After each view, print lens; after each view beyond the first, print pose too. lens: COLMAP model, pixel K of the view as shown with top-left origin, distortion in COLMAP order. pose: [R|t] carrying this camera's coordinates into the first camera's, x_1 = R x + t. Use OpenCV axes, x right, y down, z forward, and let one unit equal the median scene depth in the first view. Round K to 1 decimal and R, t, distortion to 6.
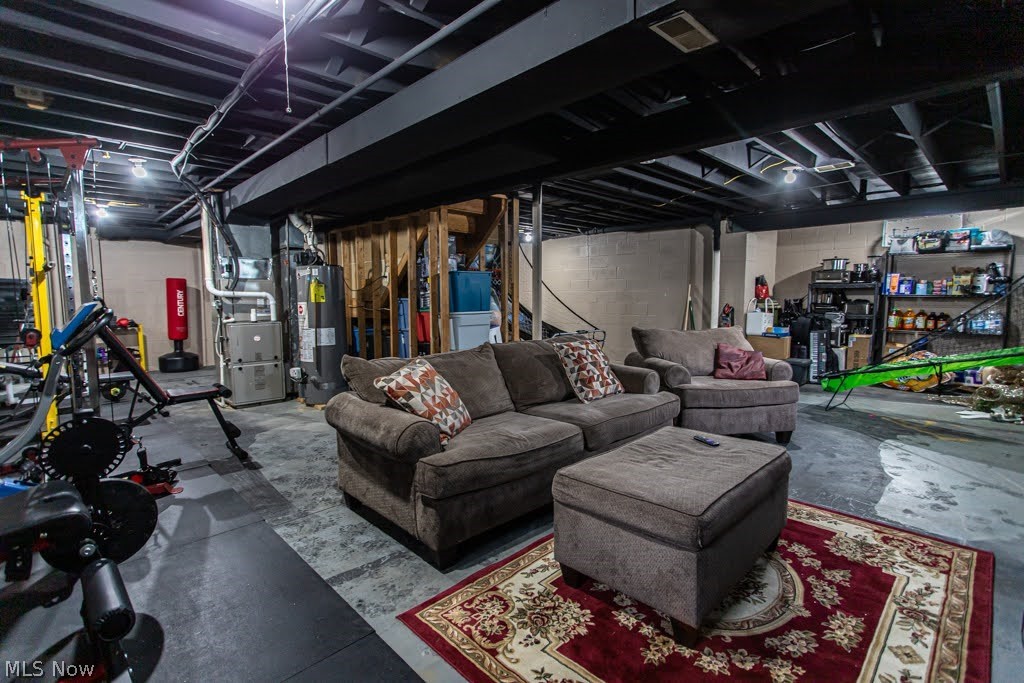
lens RADIAL K [[490.8, 0, 508.5], [0, 490.8, 339.1], [0, 0, 1]] dist [0.001454, -0.000055]
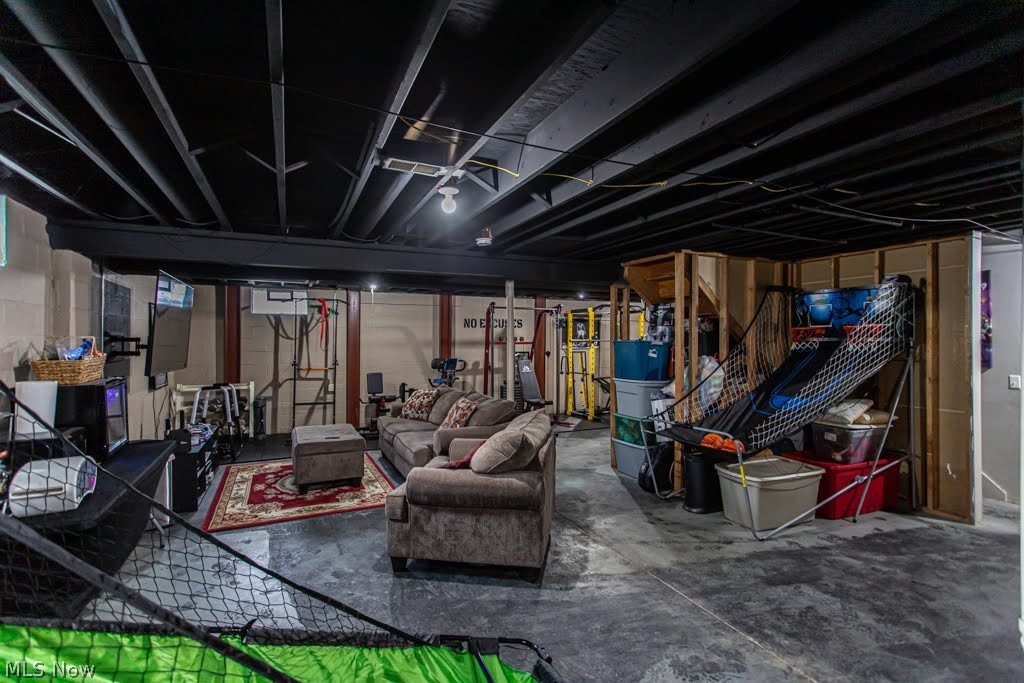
lens RADIAL K [[490.8, 0, 509.6], [0, 490.8, 339.9], [0, 0, 1]] dist [0.001454, -0.000055]
pose [[-0.339152, 0.003286, -0.940726, 2.093829], [-0.080534, 0.996221, 0.032514, -0.325085], [0.937278, 0.086787, -0.337605, 2.375689]]
